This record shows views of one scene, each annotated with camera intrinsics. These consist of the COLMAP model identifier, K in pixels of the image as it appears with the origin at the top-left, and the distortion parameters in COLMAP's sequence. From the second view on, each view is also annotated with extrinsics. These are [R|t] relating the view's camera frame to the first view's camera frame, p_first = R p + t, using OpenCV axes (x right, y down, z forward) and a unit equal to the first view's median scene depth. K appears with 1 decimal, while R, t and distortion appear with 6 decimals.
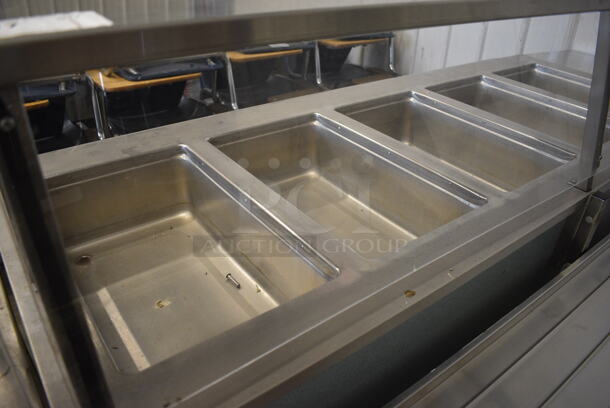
lens RADIAL K [[471.8, 0, 305.0], [0, 471.8, 204.0], [0, 0, 1]] dist [-0.088596, -0.000128]
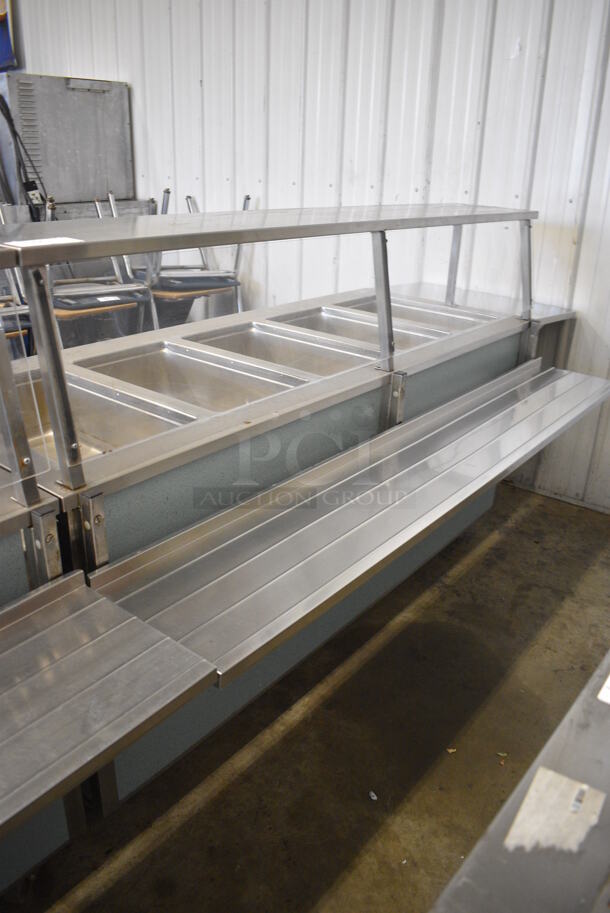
lens RADIAL K [[706.1, 0, 305.0], [0, 706.1, 456.5], [0, 0, 1]] dist [-0.088596, -0.000128]
pose [[0.968011, -0.098765, 0.230651, -0.042846], [0.128233, 0.984884, -0.116449, 0.204143], [-0.215664, 0.142301, 0.966043, -0.410422]]
